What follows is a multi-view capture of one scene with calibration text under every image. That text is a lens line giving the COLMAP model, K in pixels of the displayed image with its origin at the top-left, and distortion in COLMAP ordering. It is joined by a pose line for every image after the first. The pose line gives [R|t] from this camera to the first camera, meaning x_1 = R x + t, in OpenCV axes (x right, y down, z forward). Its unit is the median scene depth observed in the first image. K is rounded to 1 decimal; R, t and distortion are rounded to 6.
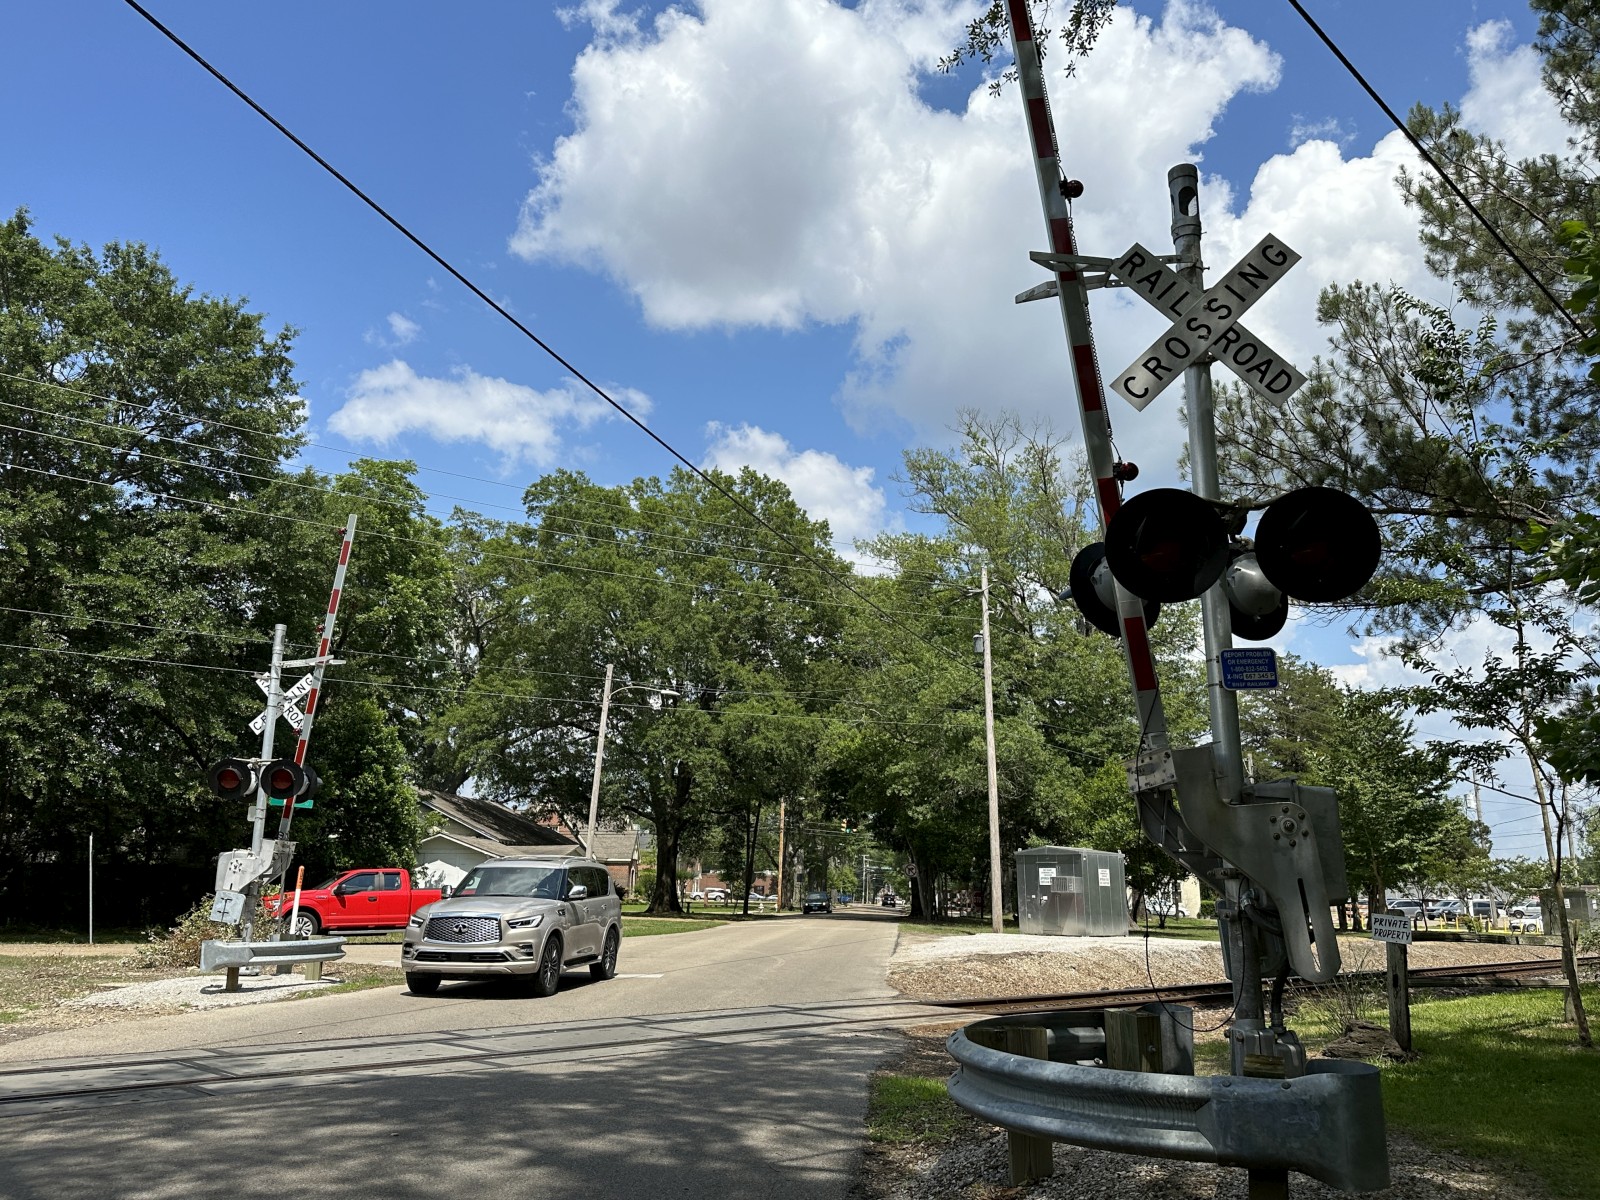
lens RADIAL K [[1171.8, 0, 801.7], [0, 1171.8, 597.6], [0, 0, 1]] dist [0.129562, -0.197576]
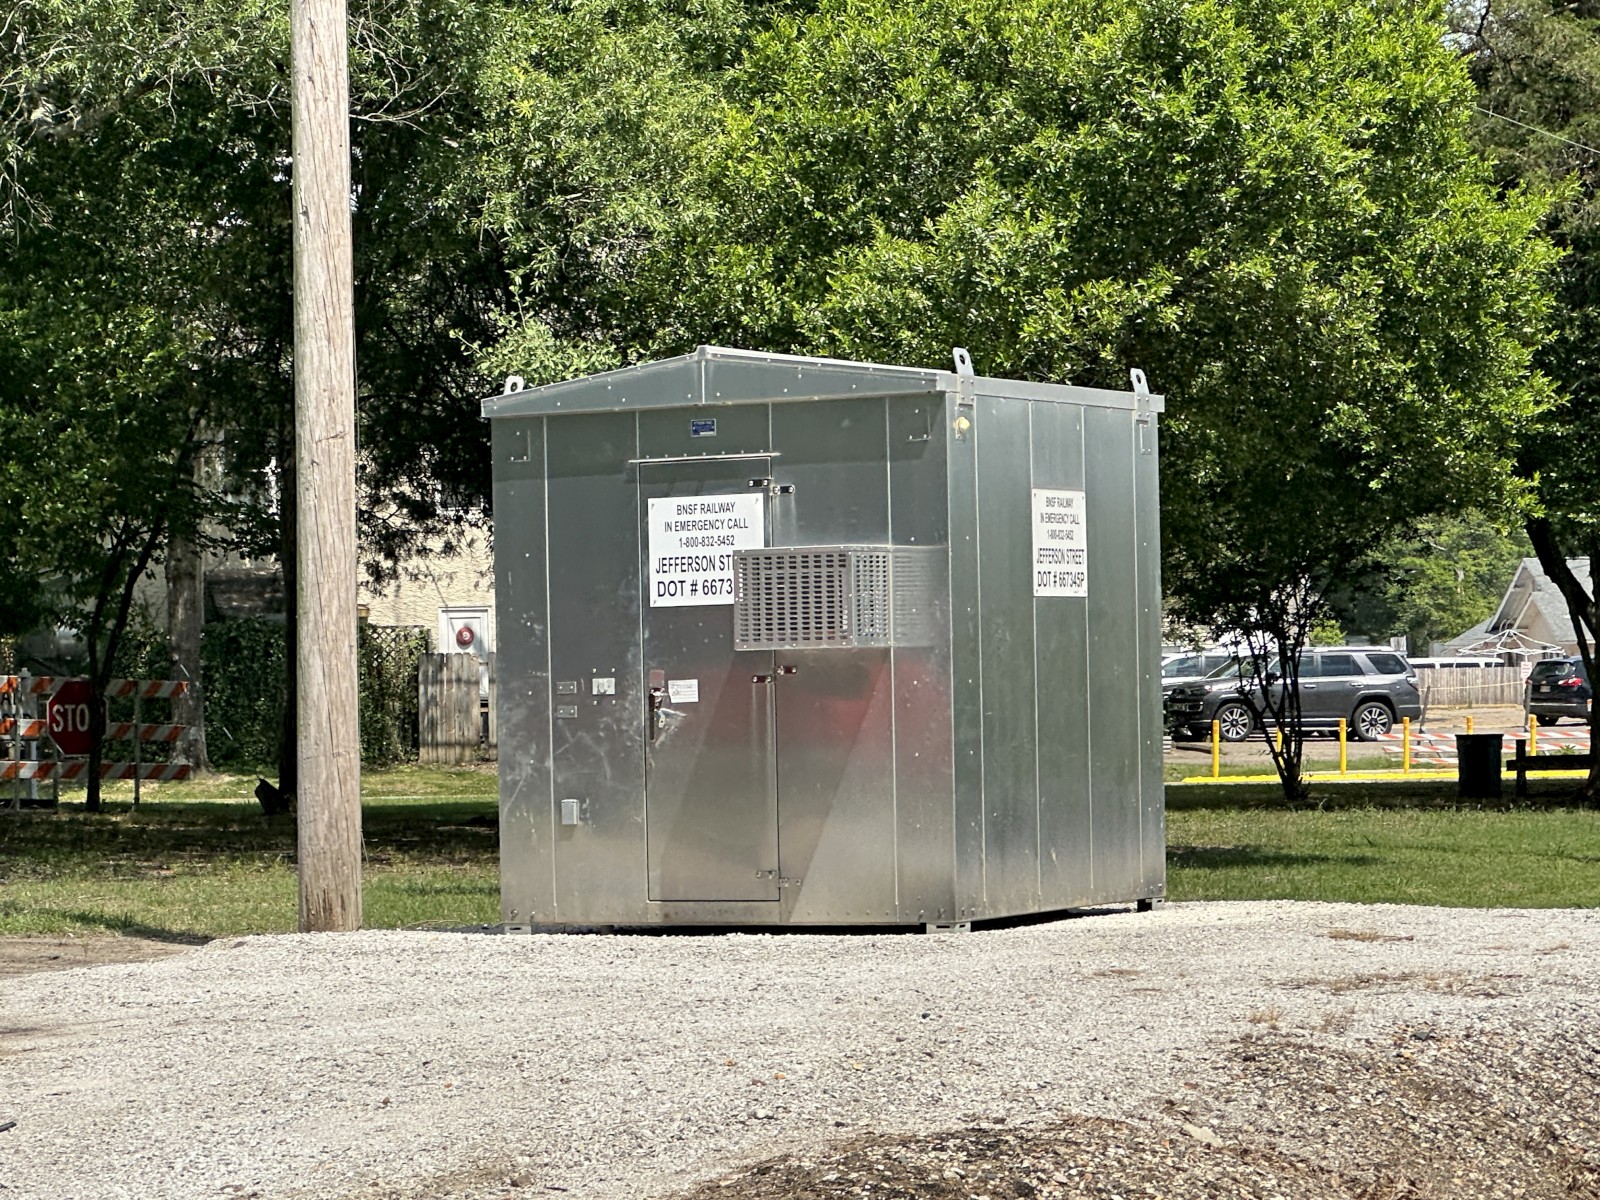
lens RADIAL K [[4875.8, 0, 800.0], [0, 4875.8, 600.0], [0, 0, 1]] dist [-0.082373, -0.967393]
pose [[0.950937, -0.027436, 0.308164, 0.030395], [-0.042425, 0.975087, 0.217727, 0.103834], [-0.306461, -0.220119, 0.926083, 0.414184]]
